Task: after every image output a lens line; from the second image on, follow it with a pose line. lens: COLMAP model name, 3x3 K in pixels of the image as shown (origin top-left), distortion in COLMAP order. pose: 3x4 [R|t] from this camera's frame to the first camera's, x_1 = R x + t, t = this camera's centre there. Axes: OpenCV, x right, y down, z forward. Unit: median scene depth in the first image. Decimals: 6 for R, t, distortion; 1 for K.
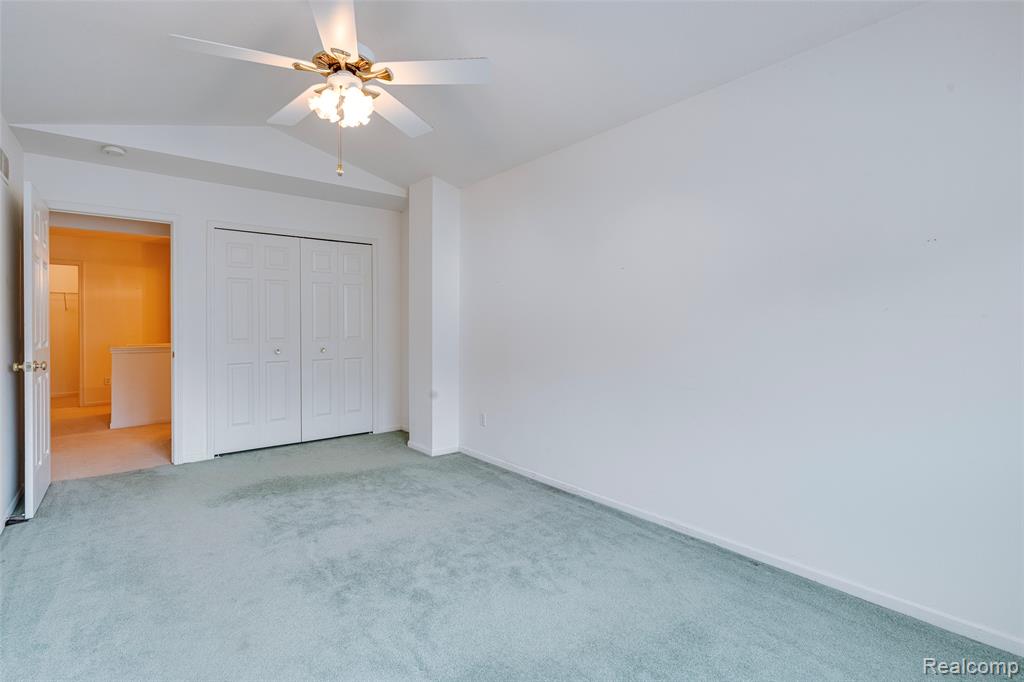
lens RADIAL K [[471.5, 0, 513.0], [0, 471.5, 324.5], [0, 0, 1]] dist [-0.001691, 0.000865]
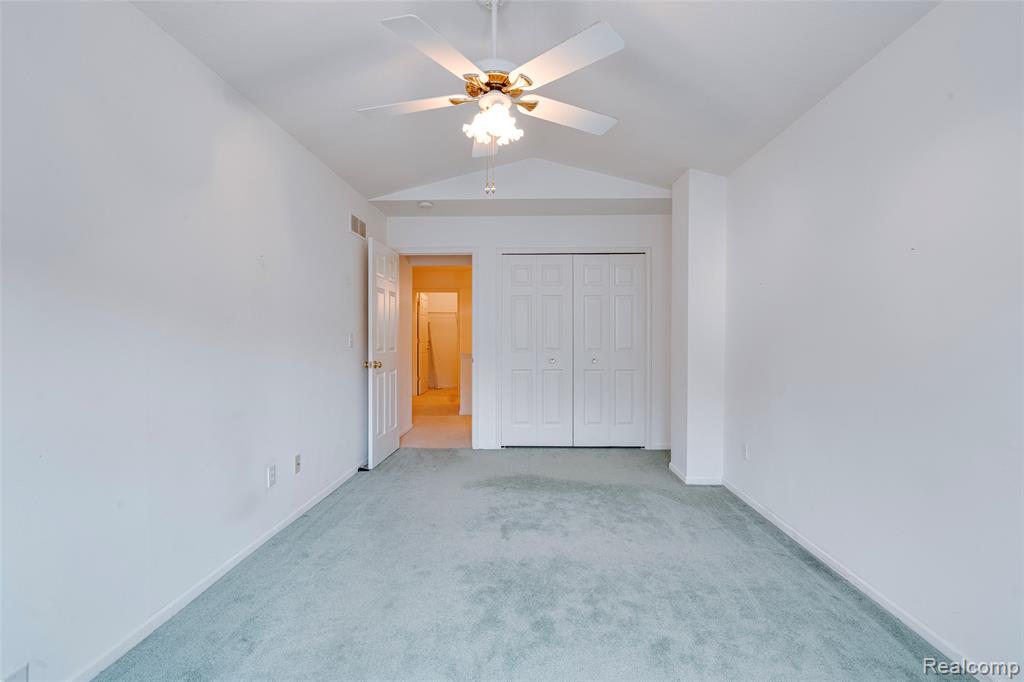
lens RADIAL K [[476.2, 0, 512.2], [0, 476.2, 336.4], [0, 0, 1]] dist [-0.000420, 0.000855]
pose [[0.761696, 0.000946, -0.647934, 0.212520], [-0.000388, 0.999999, 0.001004, 0.000138], [0.647934, -0.000514, 0.761696, 0.137825]]
